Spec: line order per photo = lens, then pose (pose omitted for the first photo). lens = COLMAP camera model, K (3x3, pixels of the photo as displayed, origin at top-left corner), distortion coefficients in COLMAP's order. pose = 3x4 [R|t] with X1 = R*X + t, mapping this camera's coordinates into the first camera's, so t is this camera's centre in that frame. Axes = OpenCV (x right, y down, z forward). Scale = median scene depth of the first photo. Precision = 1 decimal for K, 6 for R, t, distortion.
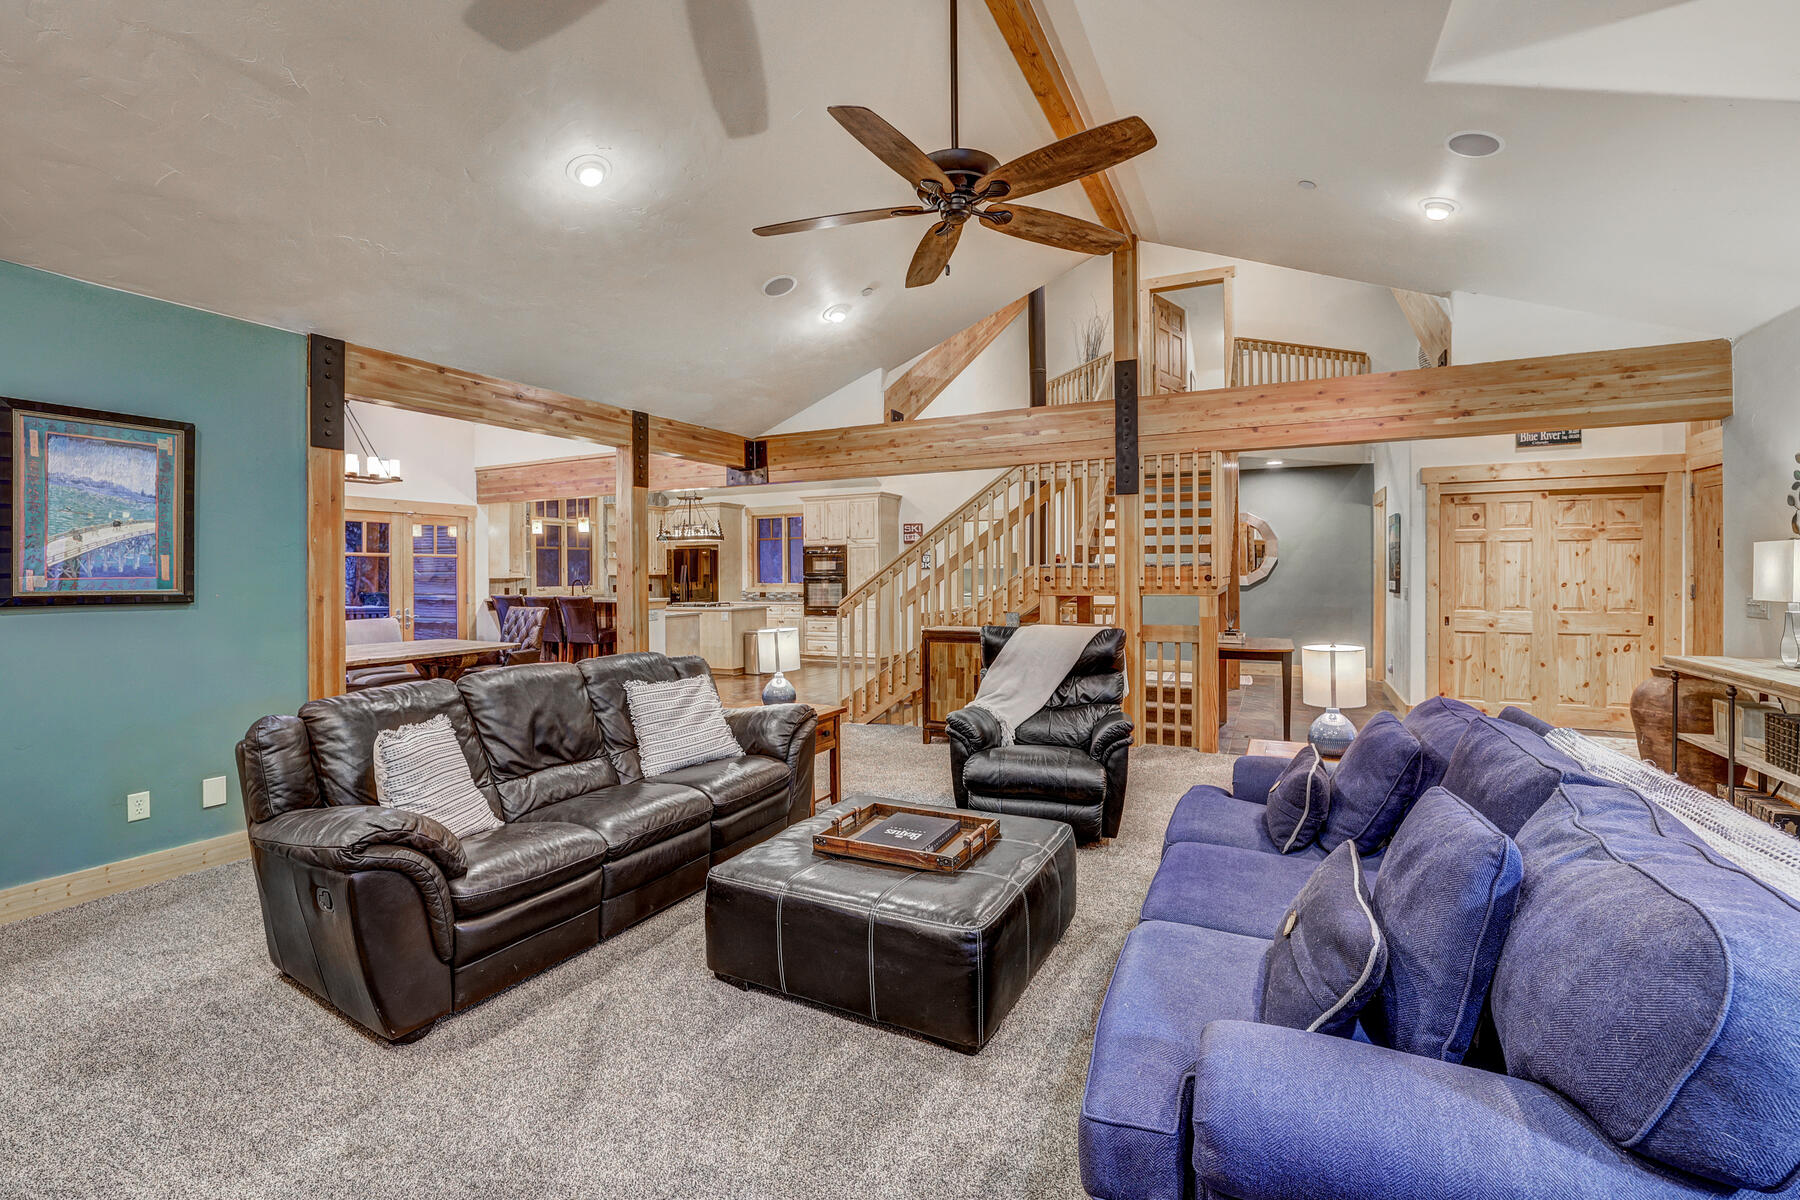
lens RADIAL K [[785.3, 0, 876.9], [0, 785.3, 577.8], [0, 0, 1]] dist [-0.026496, 0.004110]
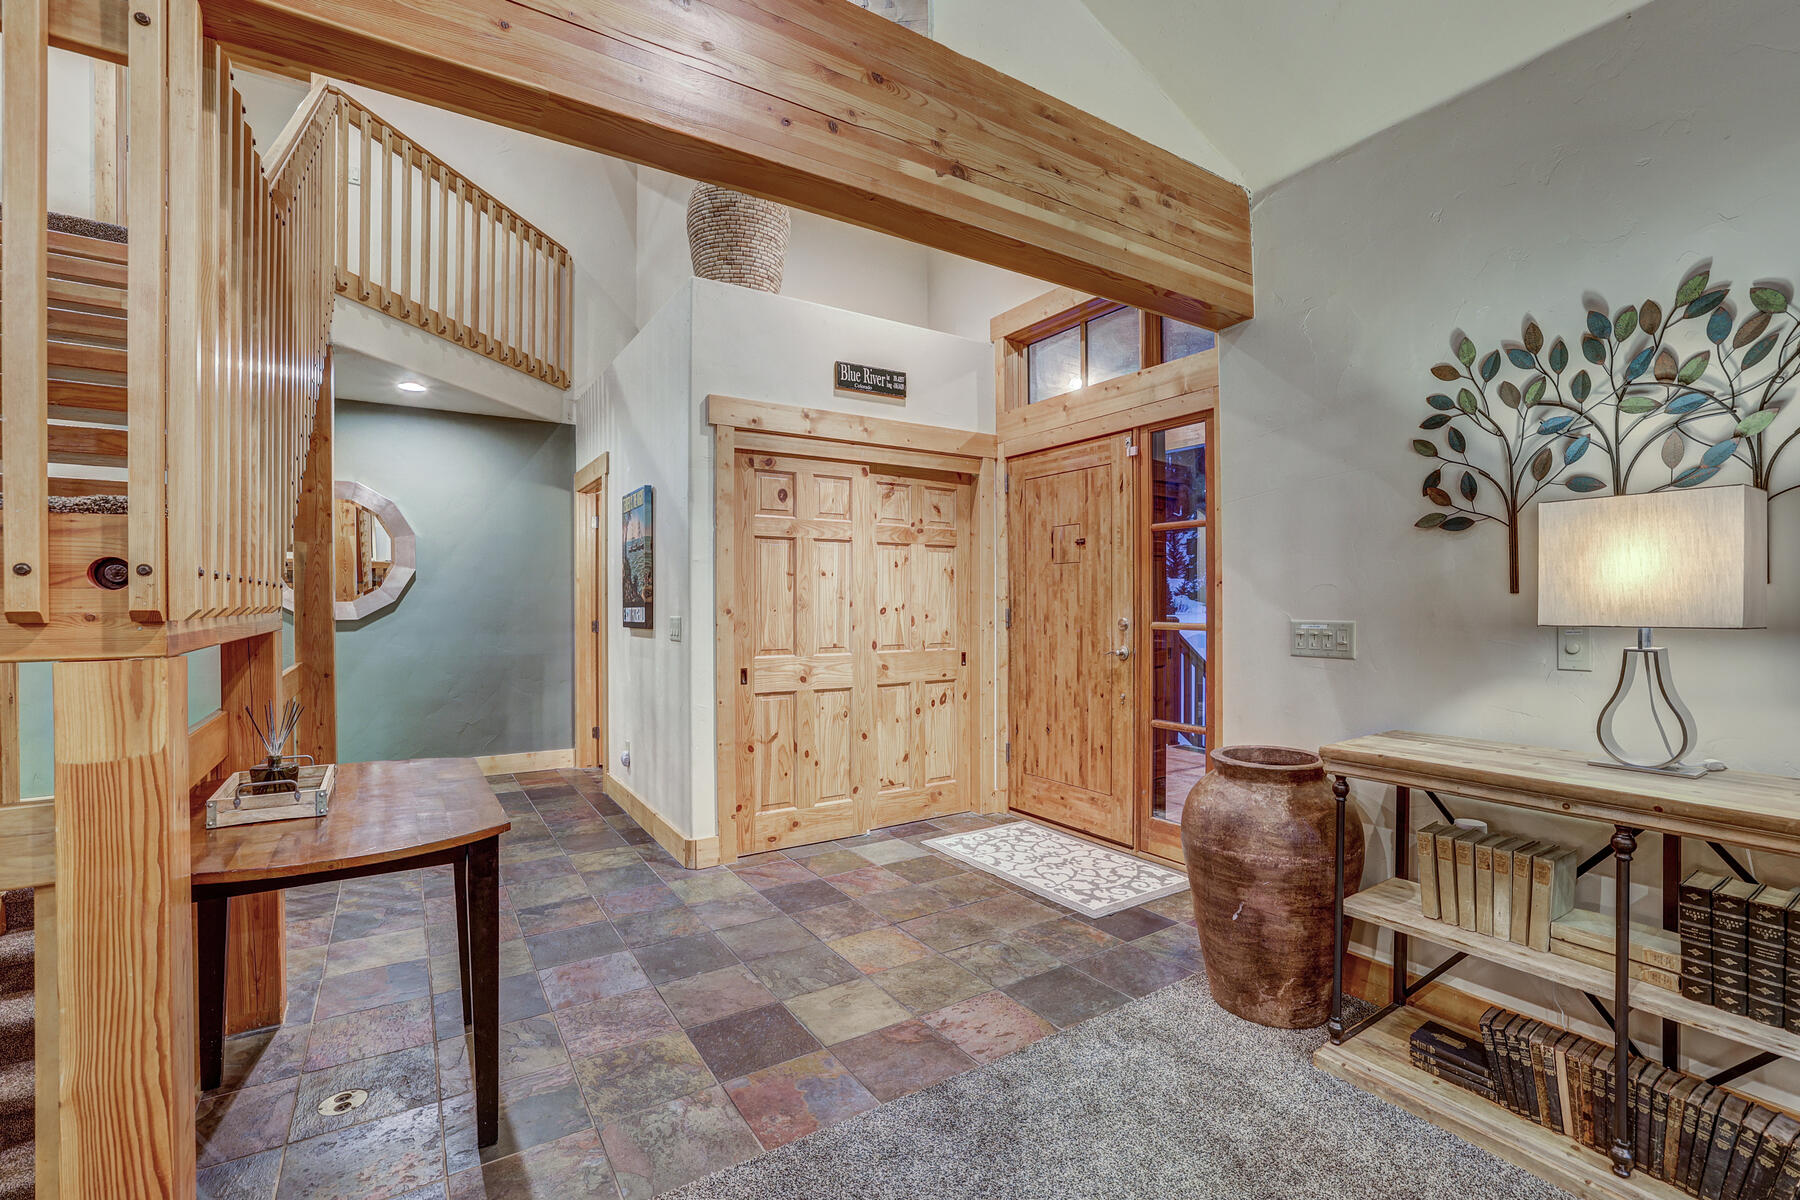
lens RADIAL K [[785.3, 0, 901.8], [0, 785.3, 605.0], [0, 0, 1]] dist [-0.026496, 0.004110]
pose [[0.497304, 0.004015, 0.867567, 0.315265], [0.007879, 0.999927, -0.009144, 0.010409], [-0.867540, 0.011383, 0.497237, 0.649317]]
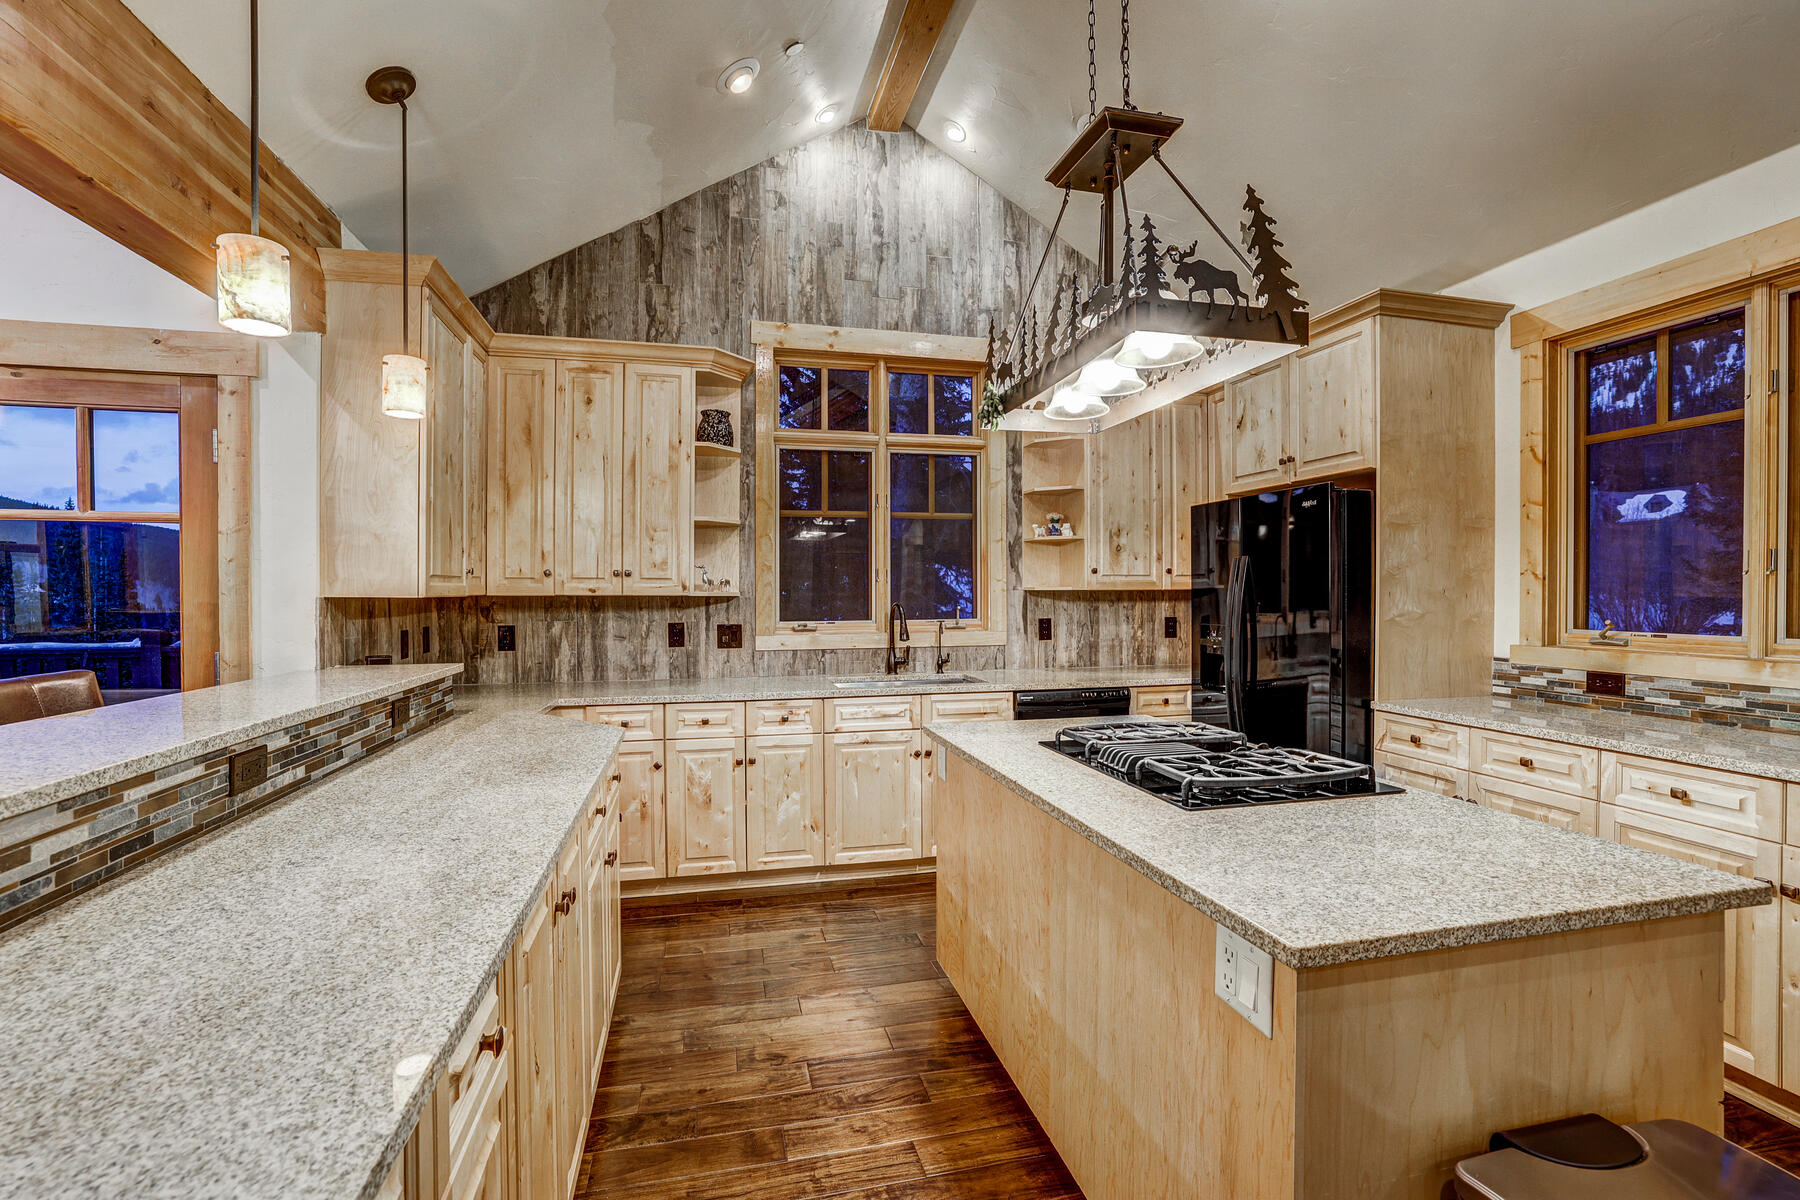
lens RADIAL K [[784.5, 0, 886.5], [0, 784.5, 593.0], [0, 0, 1]] dist [-0.027316, 0.003034]
pose [[0.651741, 0.007588, -0.758403, -0.236838], [-0.006529, 0.999969, 0.004394, -0.006084], [0.758413, 0.002088, 0.651771, 1.475428]]
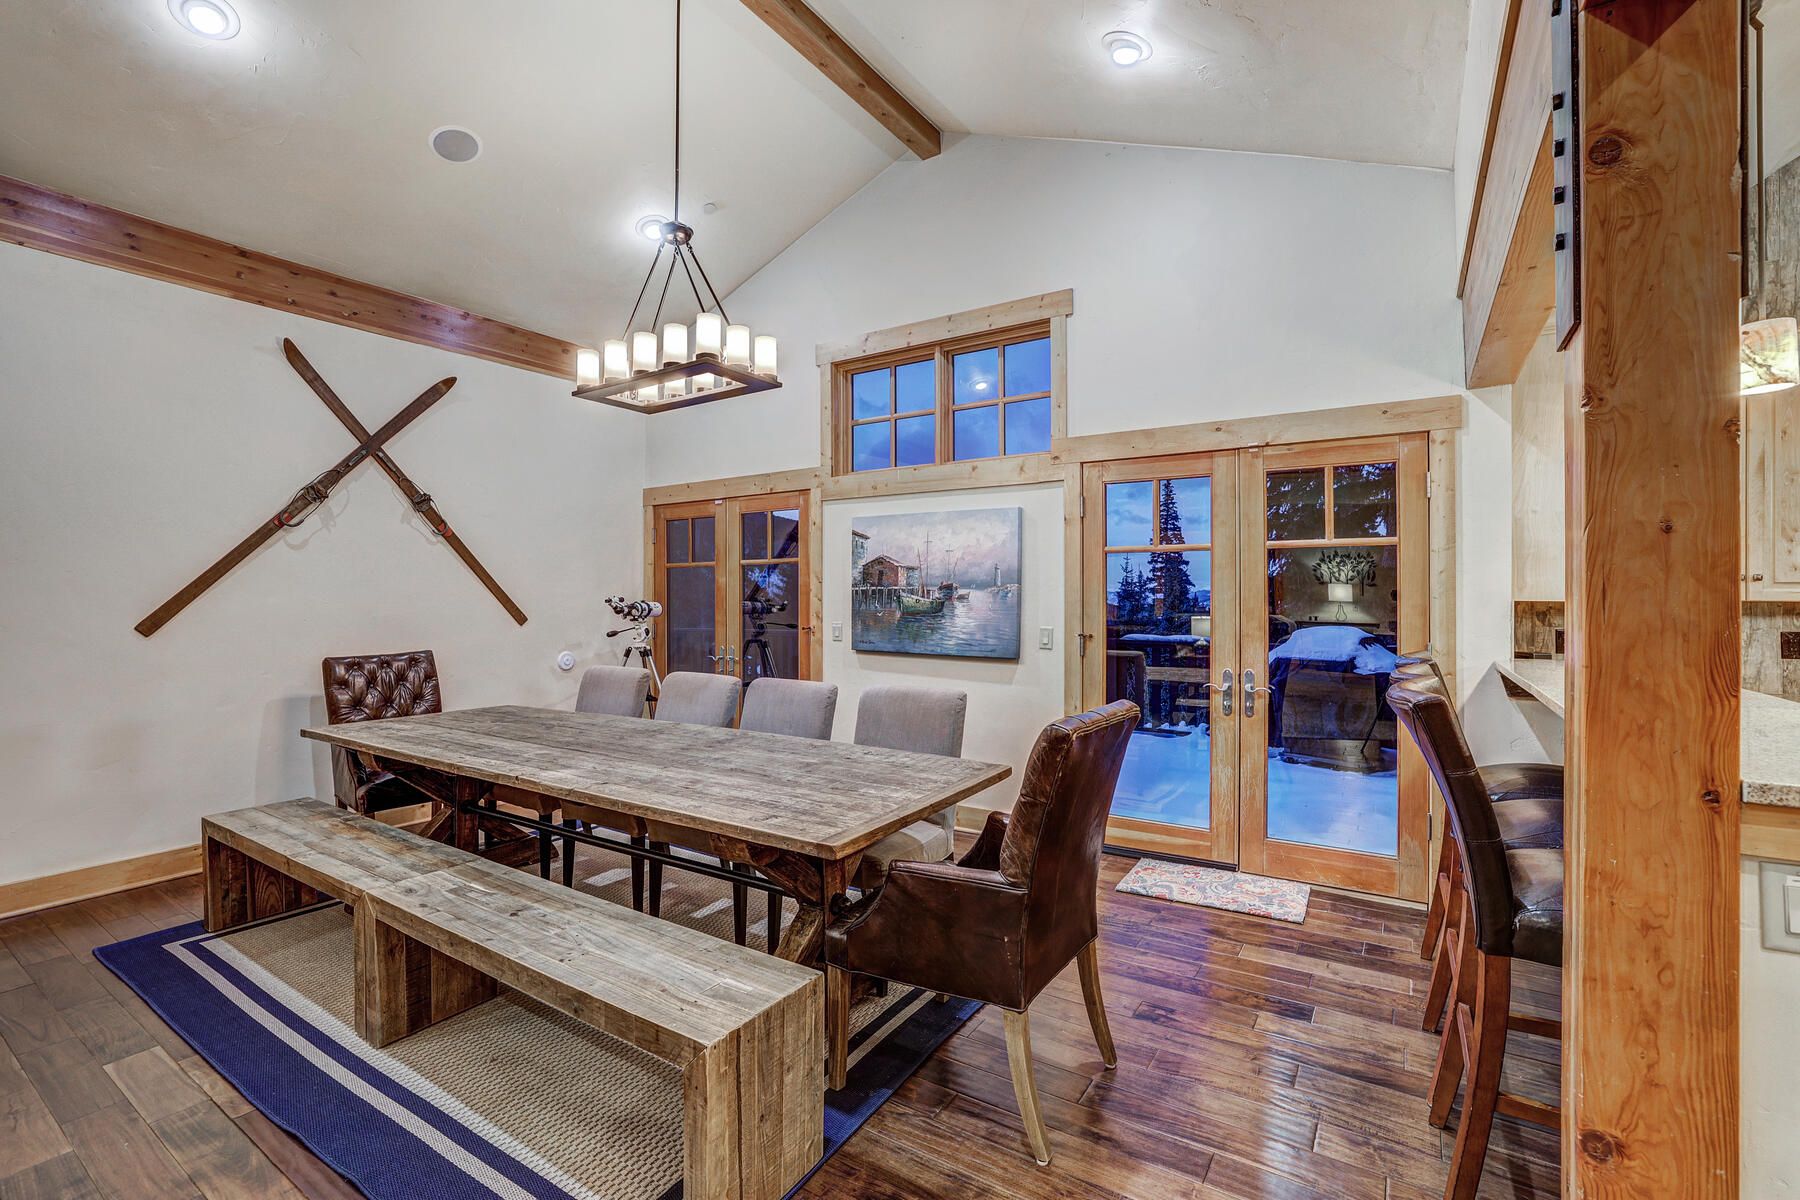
lens RADIAL K [[784.5, 0, 900.8], [0, 784.5, 595.9], [0, 0, 1]] dist [-0.027316, 0.003034]
pose [[-0.089581, 0.002132, -0.995977, -0.214007], [-0.003635, 0.999990, 0.002467, -0.003325], [0.995973, 0.003842, -0.089572, 1.160741]]
